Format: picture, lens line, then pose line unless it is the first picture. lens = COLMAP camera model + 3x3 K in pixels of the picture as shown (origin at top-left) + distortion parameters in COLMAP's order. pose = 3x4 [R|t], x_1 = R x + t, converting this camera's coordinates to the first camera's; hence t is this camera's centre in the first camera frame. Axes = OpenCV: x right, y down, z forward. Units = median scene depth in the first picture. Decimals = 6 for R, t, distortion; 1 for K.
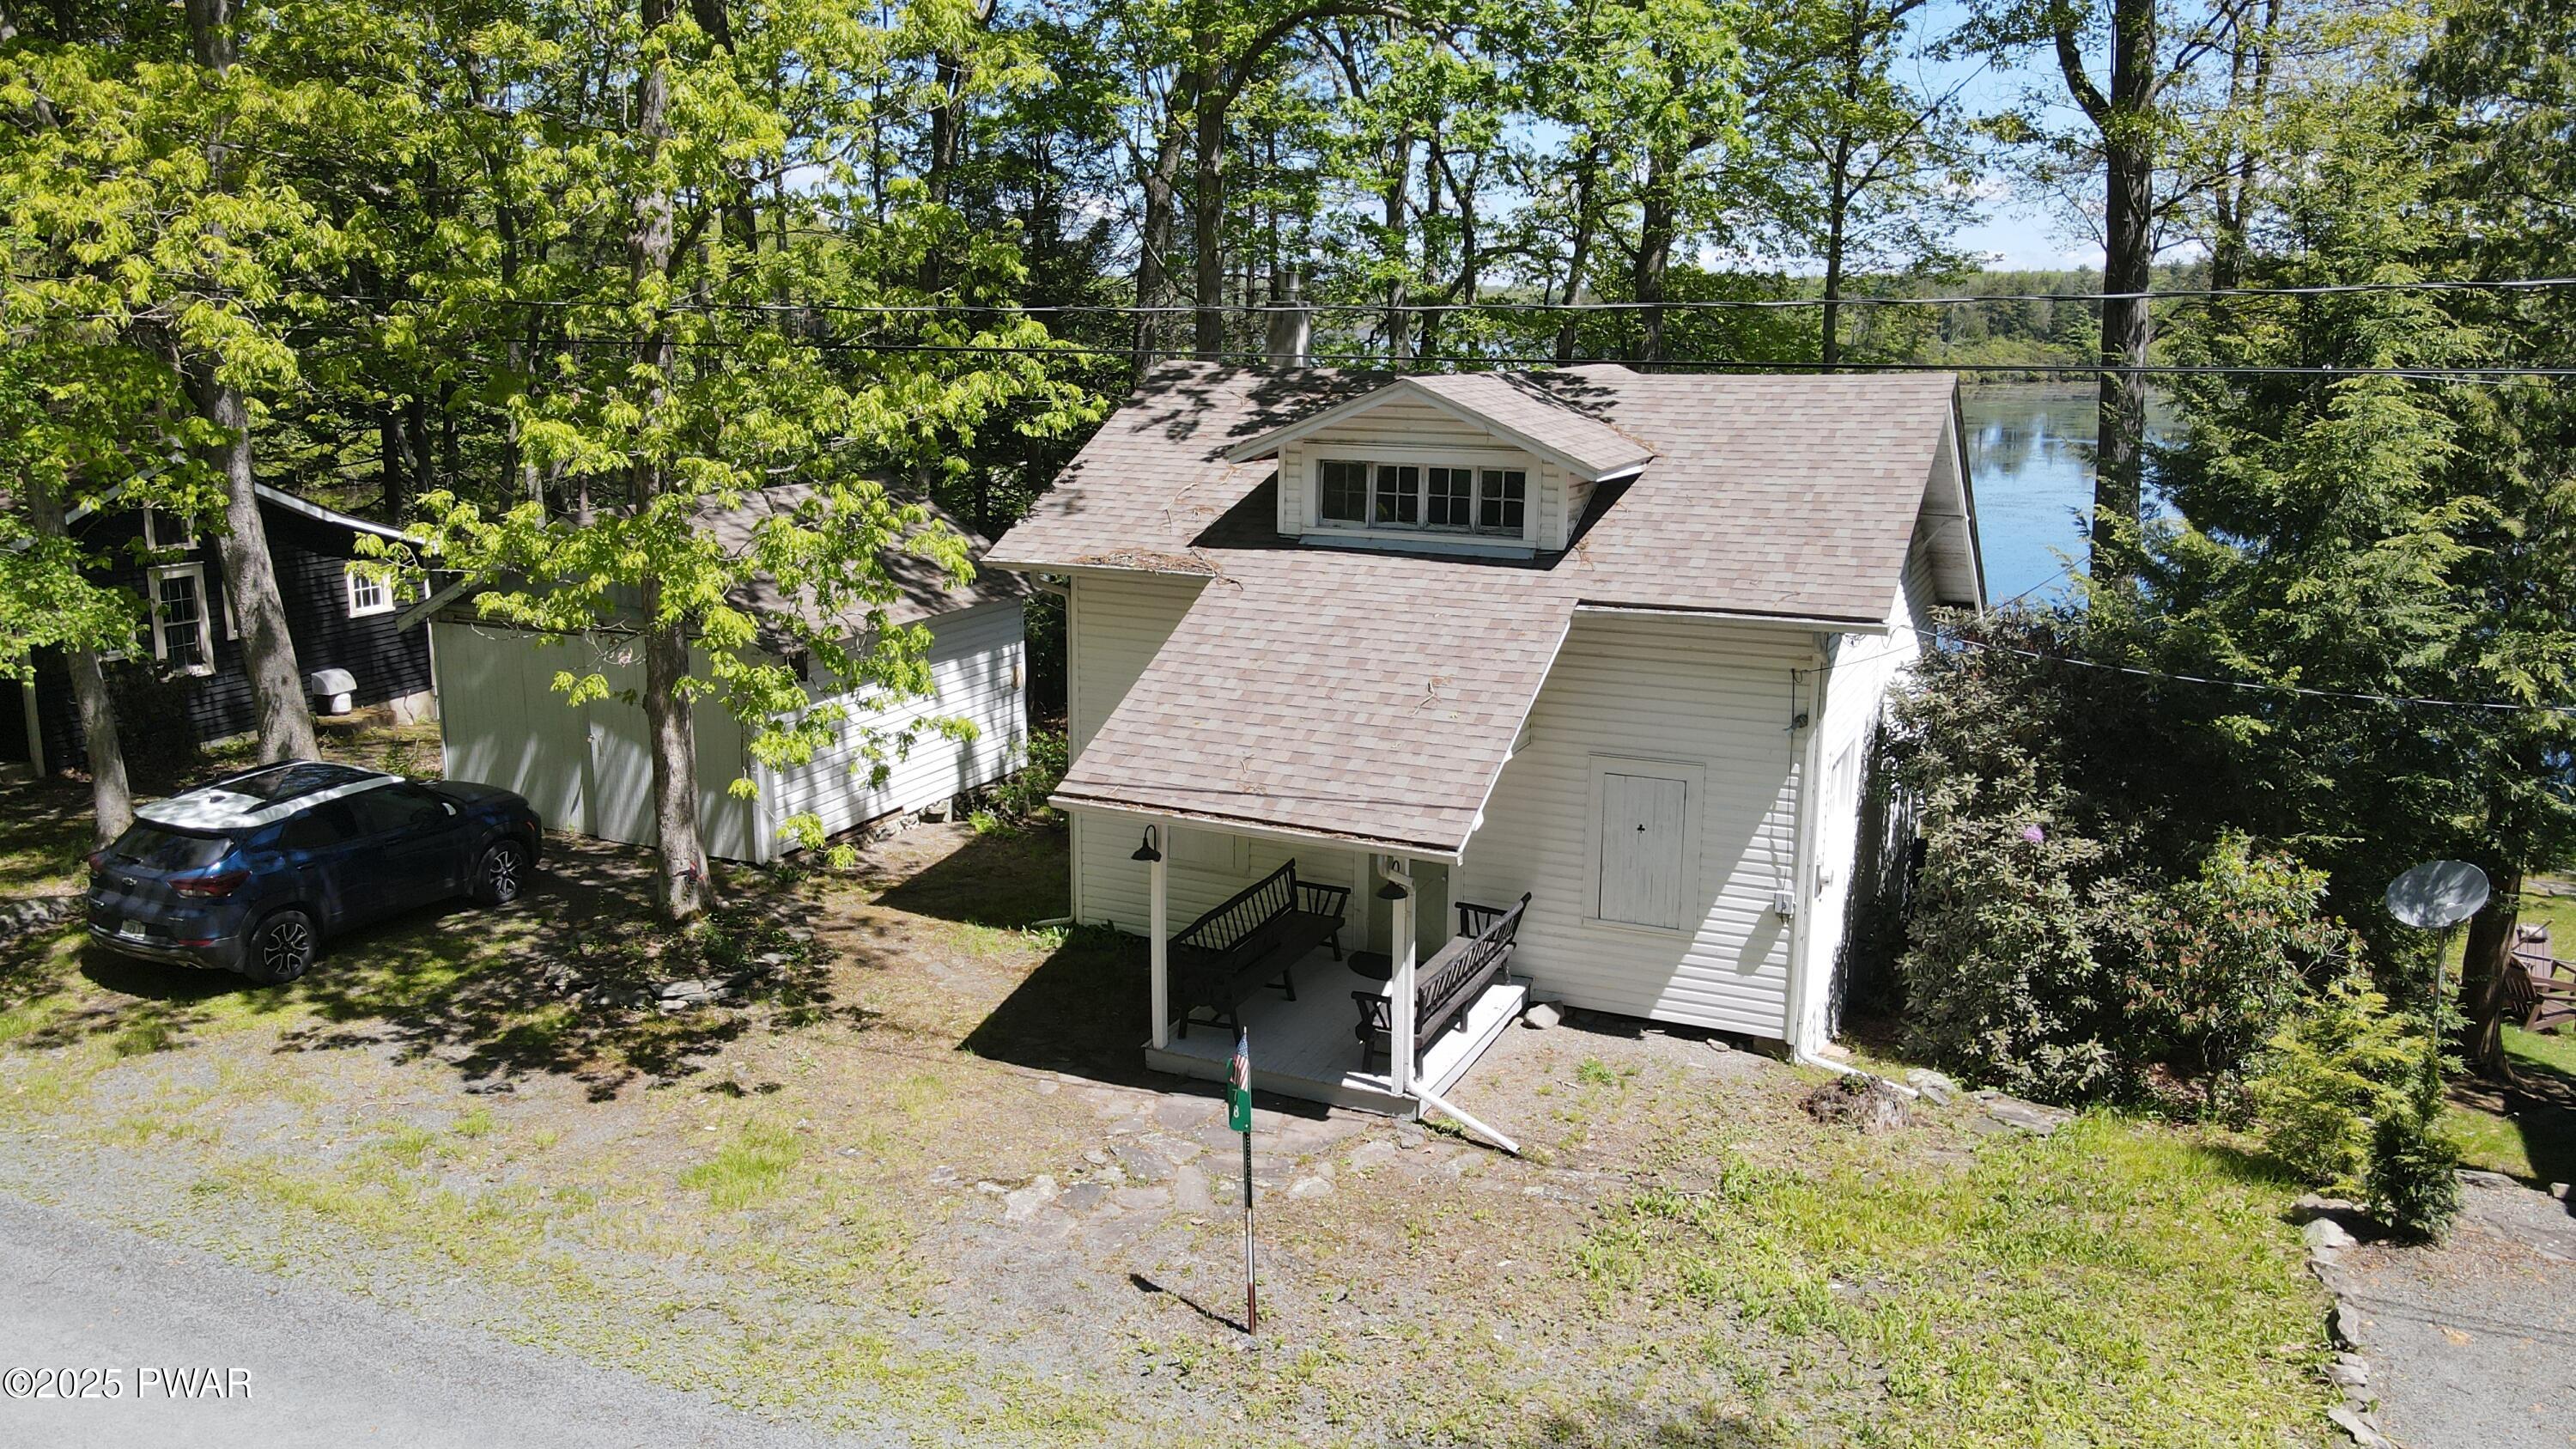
lens RADIAL K [[2010.4, 0, 1288.0], [0, 2010.4, 724.5], [0, 0, 1]] dist [0.000571, 0.005314]
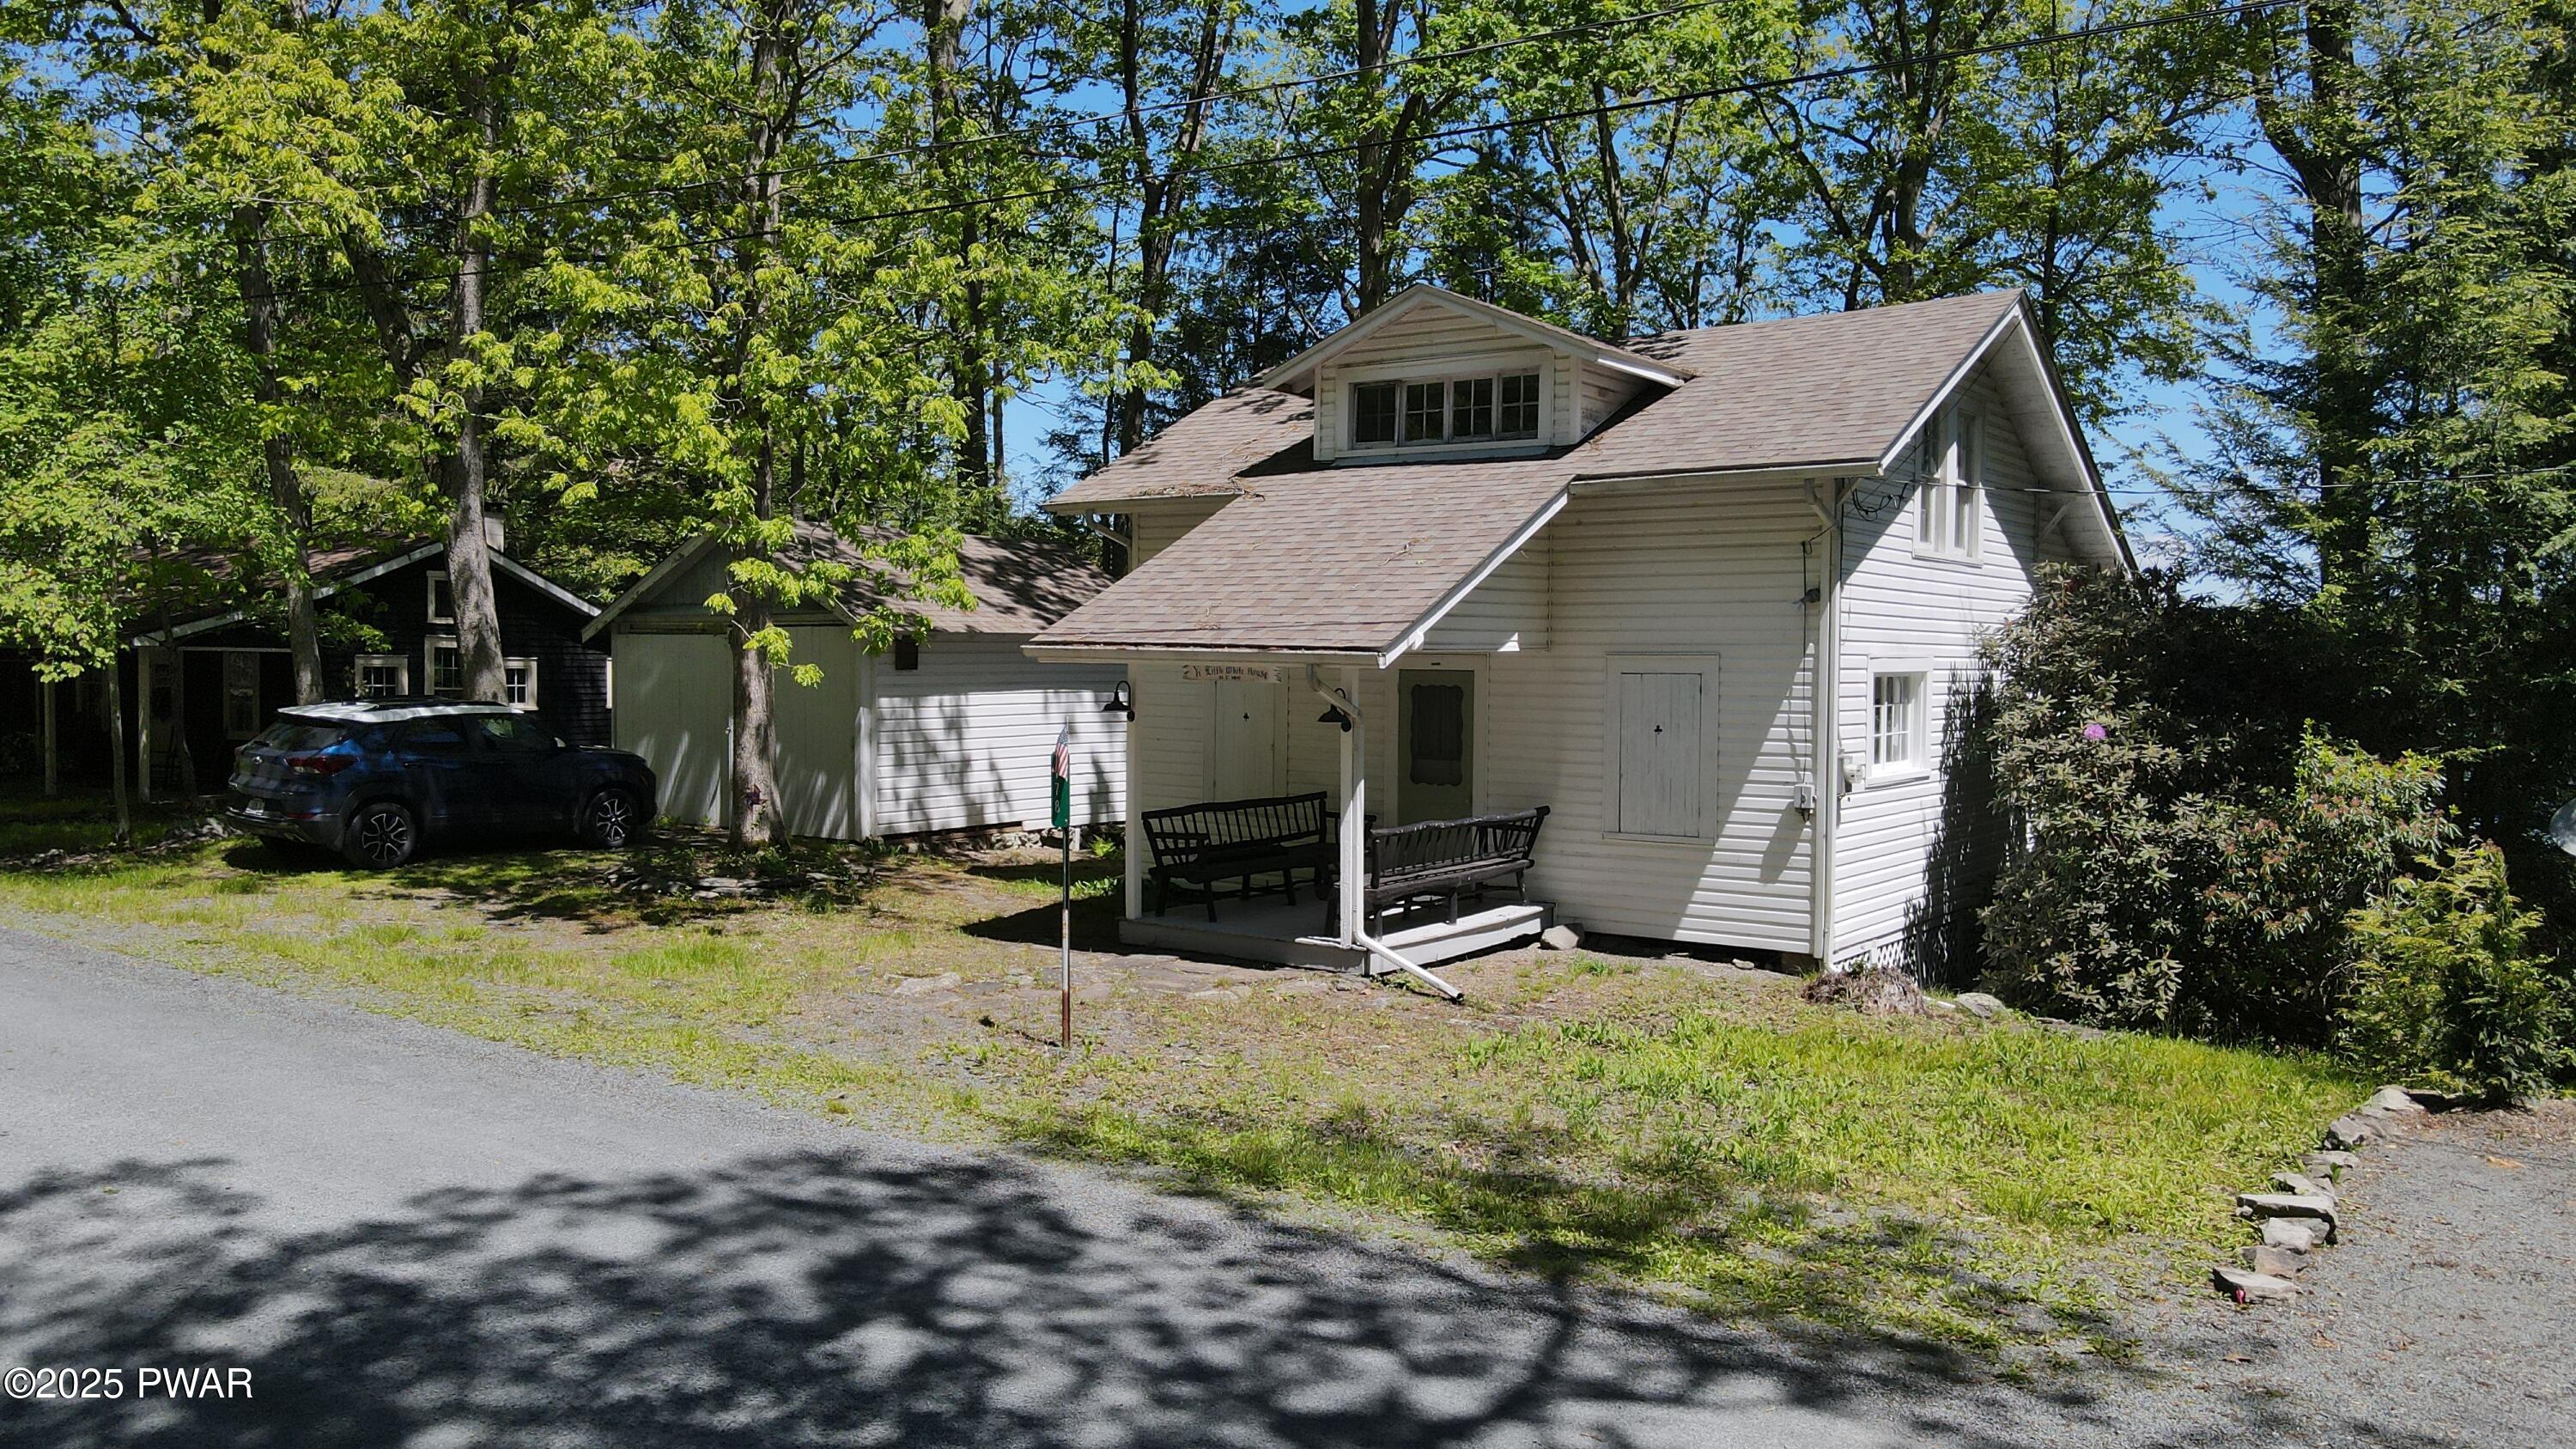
lens RADIAL K [[1988.7, 0, 1288.0], [0, 1988.7, 724.5], [0, 0, 1]] dist [0.001090, 0.004052]
pose [[0.977809, 0.005601, -0.209426, 0.201712], [-0.044045, 0.982797, -0.179360, 0.225609], [0.204818, 0.184604, 0.961234, 0.063745]]
